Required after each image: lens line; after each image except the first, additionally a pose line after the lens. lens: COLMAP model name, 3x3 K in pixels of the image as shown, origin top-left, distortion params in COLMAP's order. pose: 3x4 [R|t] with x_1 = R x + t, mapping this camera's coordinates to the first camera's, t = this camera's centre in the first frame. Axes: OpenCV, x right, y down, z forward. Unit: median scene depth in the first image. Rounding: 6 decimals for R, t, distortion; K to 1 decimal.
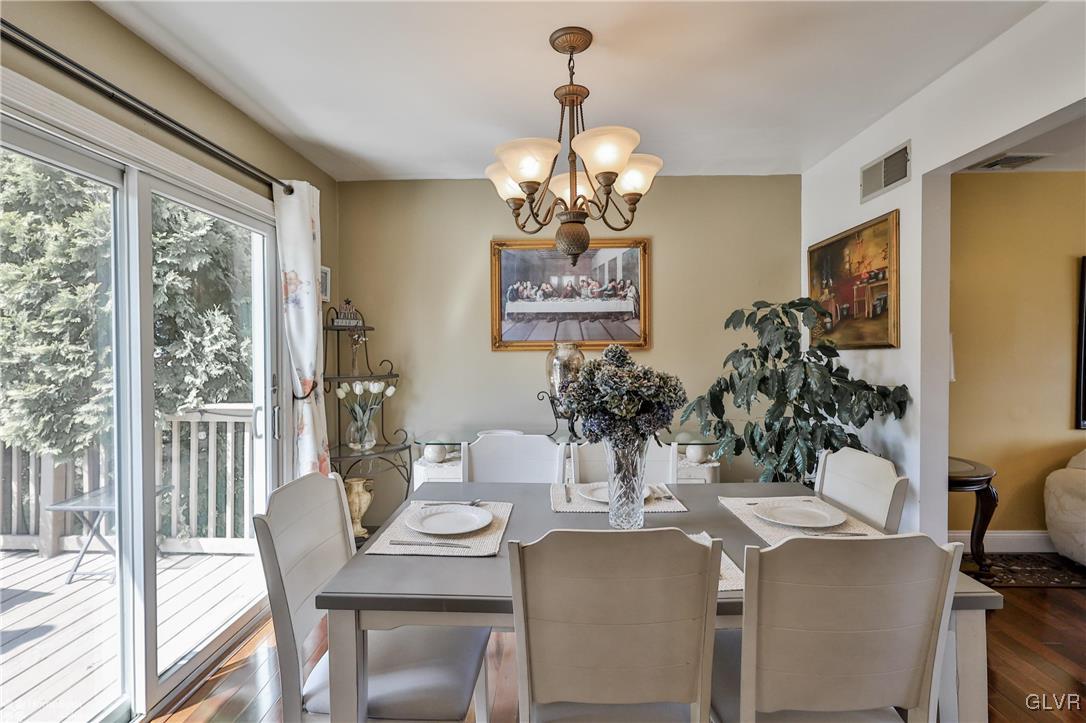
lens RADIAL K [[543.2, 0, 547.9], [0, 543.2, 359.1], [0, 0, 1]] dist [0.000771, -0.000022]
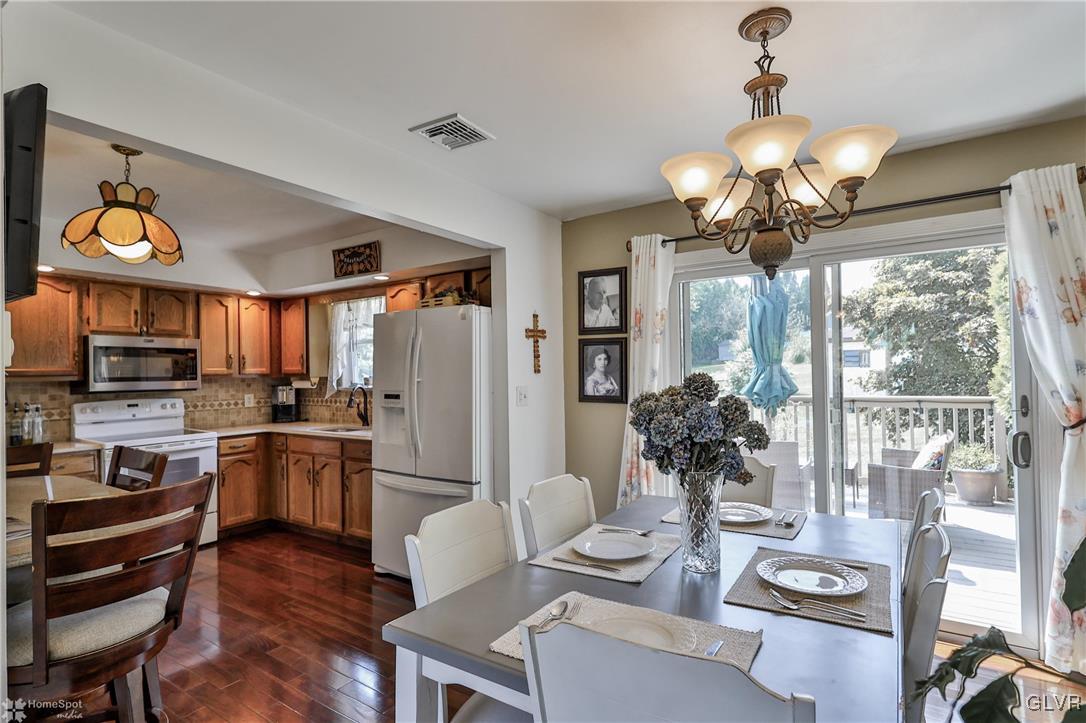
lens RADIAL K [[545.1, 0, 536.0], [0, 545.1, 360.9], [0, 0, 1]] dist [-0.001579, 0.000057]
pose [[-0.550341, 0.001741, -0.834938, 0.681278], [0.003189, 0.999995, -0.000017, -0.031071], [0.834934, -0.002672, -0.550344, 0.821888]]
